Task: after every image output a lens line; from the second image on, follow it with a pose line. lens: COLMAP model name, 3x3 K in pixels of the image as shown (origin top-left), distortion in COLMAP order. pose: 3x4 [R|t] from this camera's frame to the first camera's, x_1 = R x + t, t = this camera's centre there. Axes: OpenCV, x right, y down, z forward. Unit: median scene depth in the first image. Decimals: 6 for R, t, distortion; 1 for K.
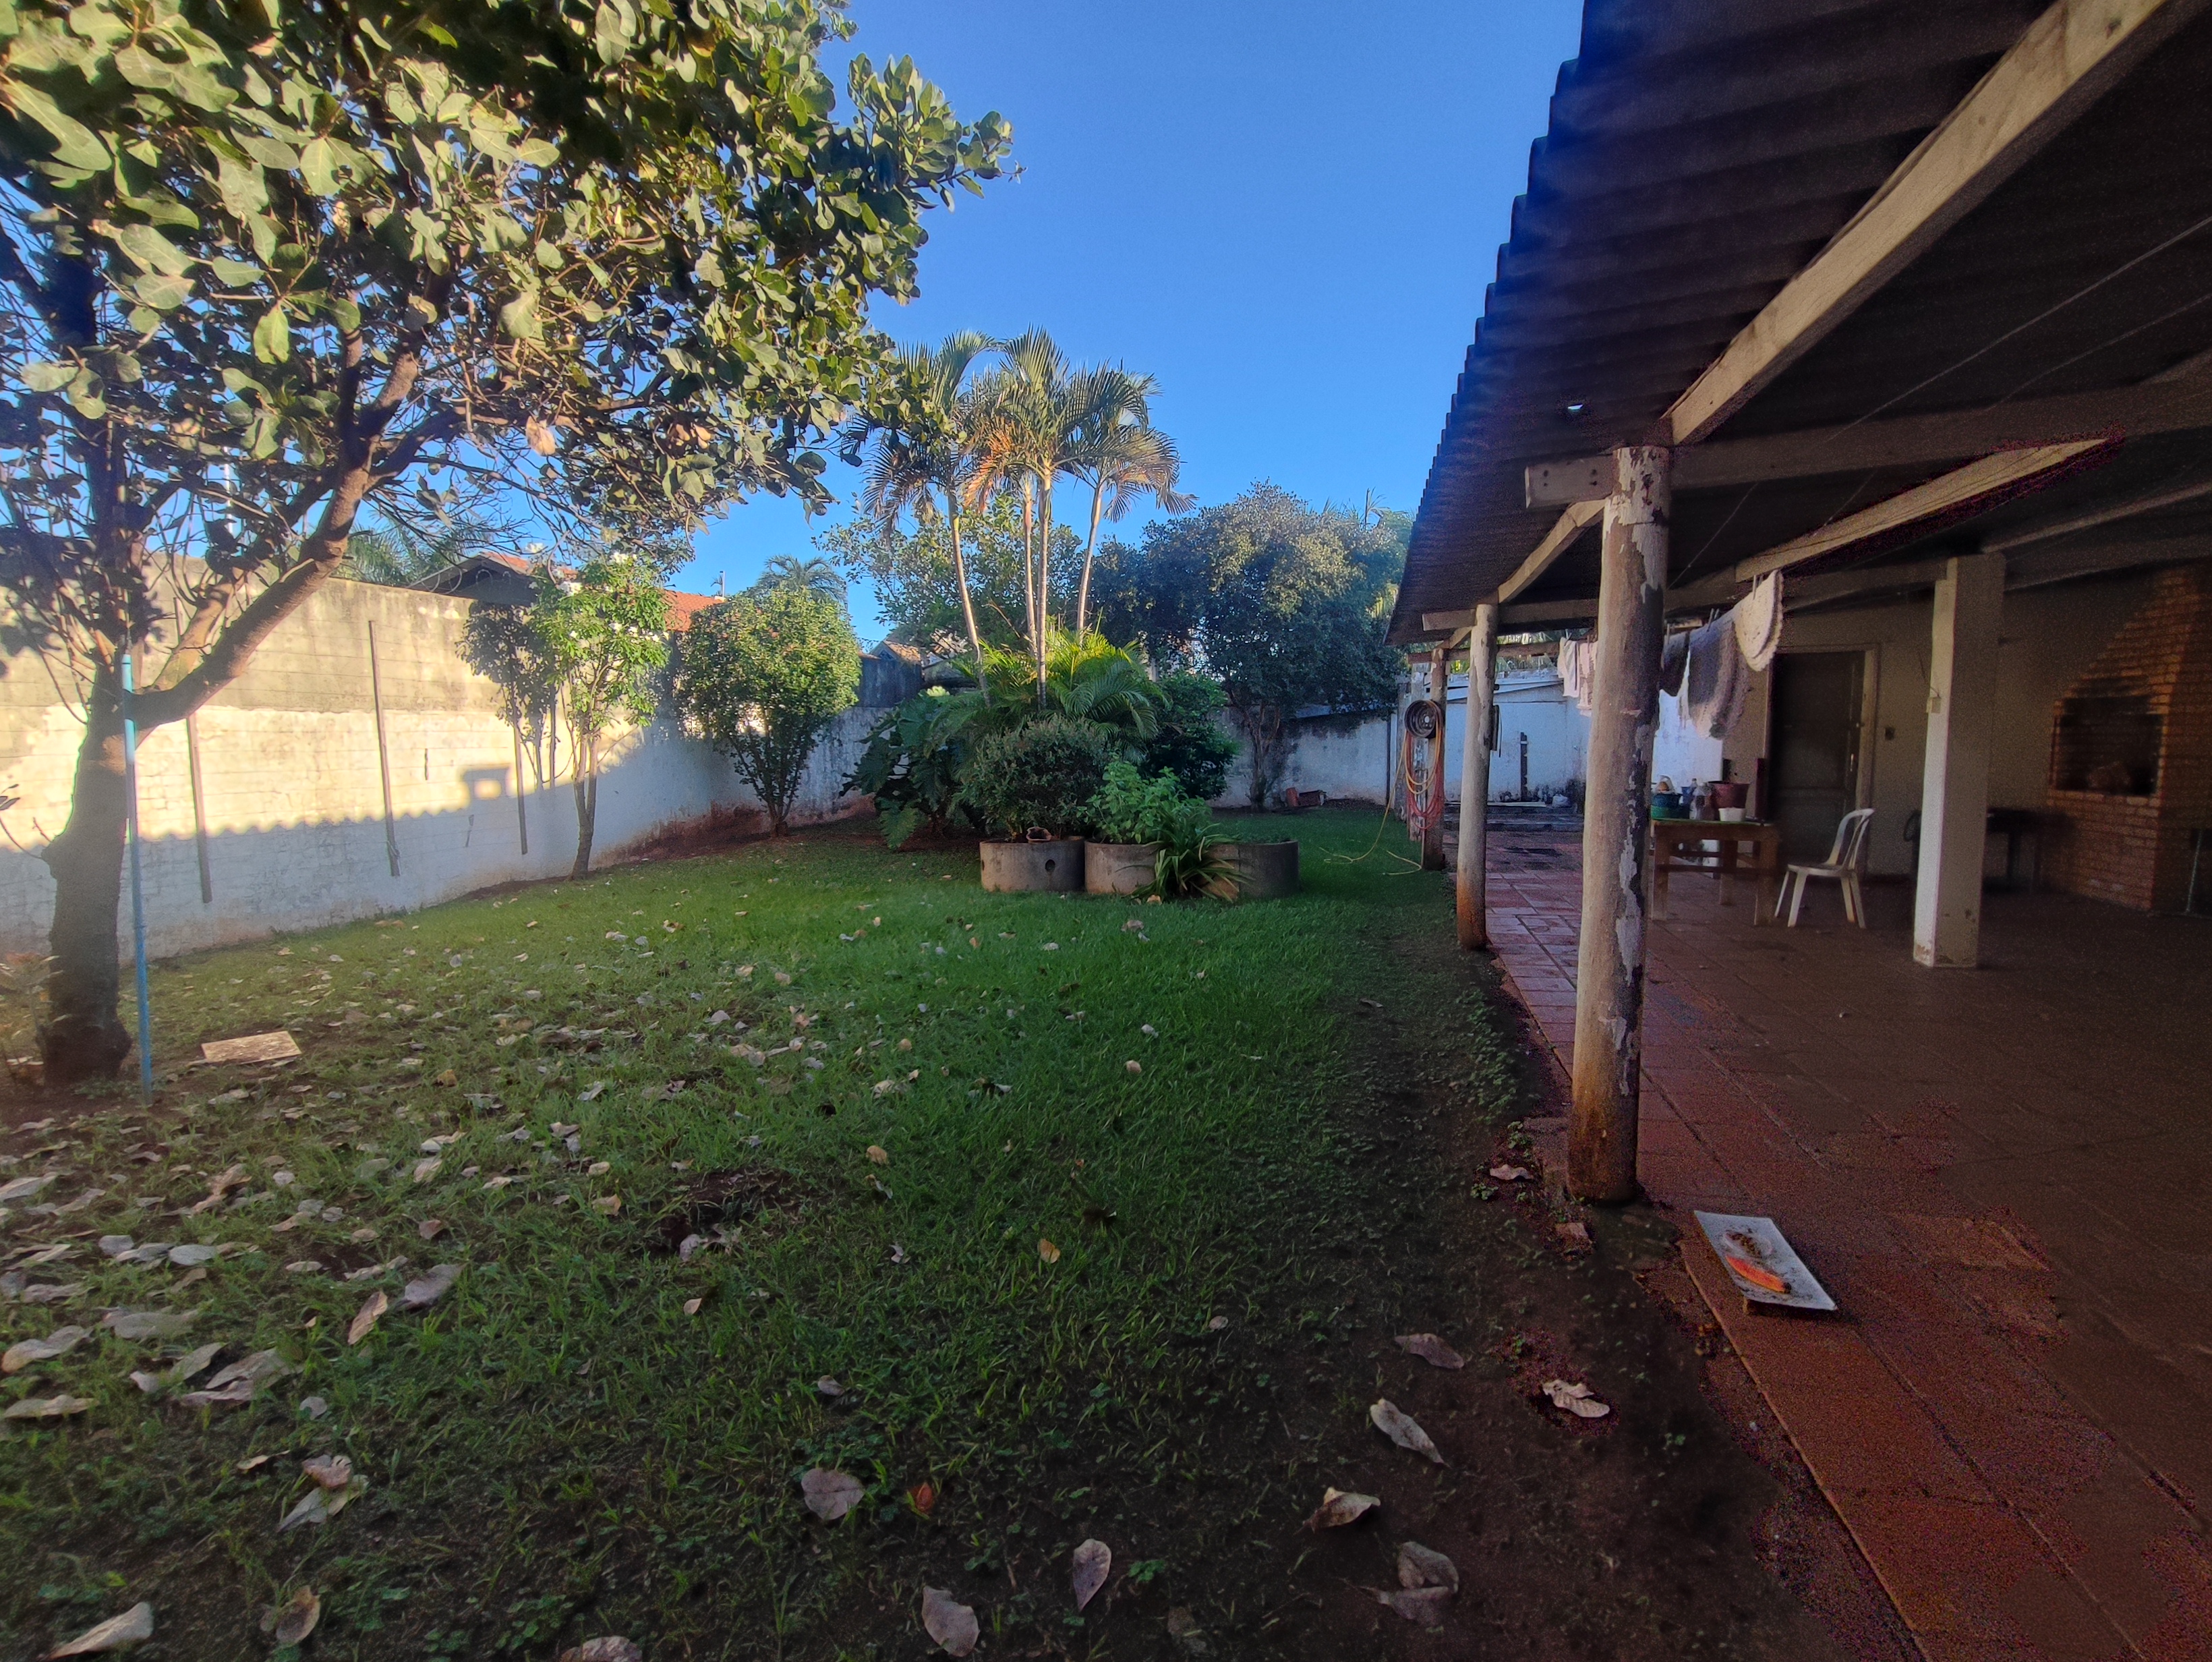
lens RADIAL K [[1003.1, 0, 1108.9], [0, 1003.1, 834.9], [0, 0, 1]] dist [-0.004998, -0.000328]
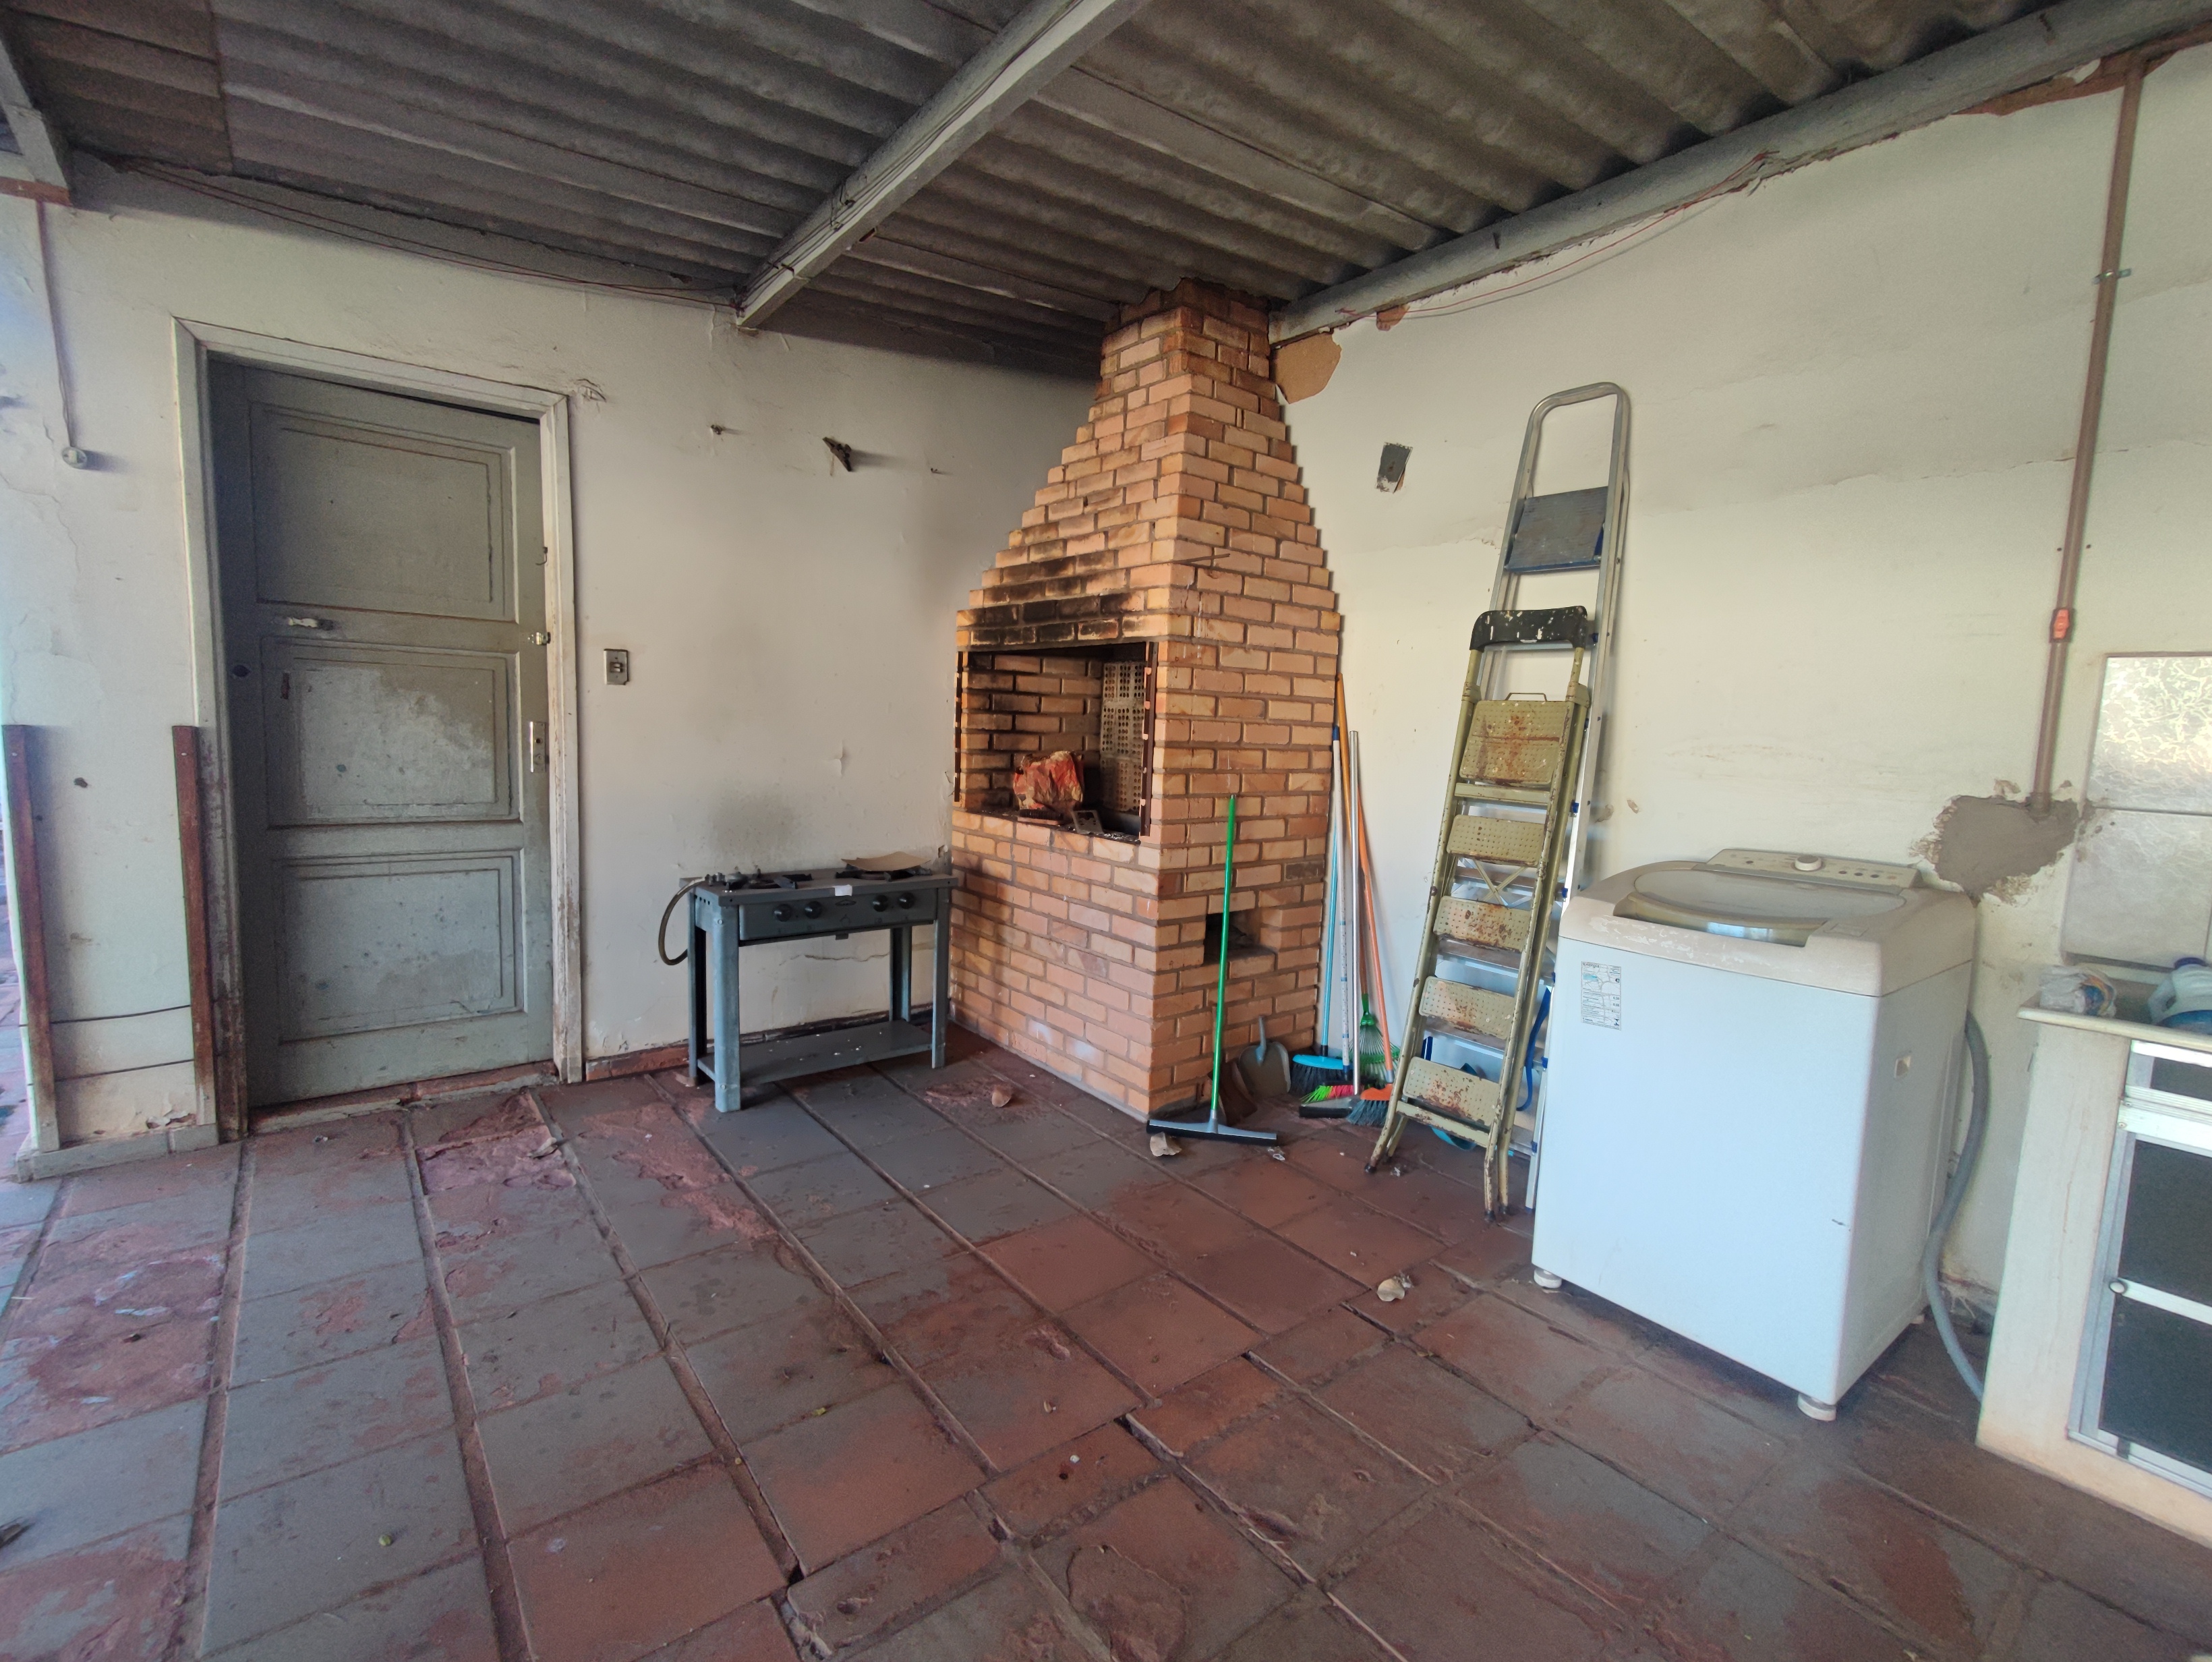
lens RADIAL K [[1003.1, 0, 1109.6], [0, 1003.1, 835.2], [0, 0, 1]] dist [-0.004998, -0.000328]
pose [[0.620938, -0.053753, 0.782015, 0.709319], [0.035547, 0.998551, 0.040411, -0.057451], [-0.783054, 0.002706, 0.621948, 0.746365]]
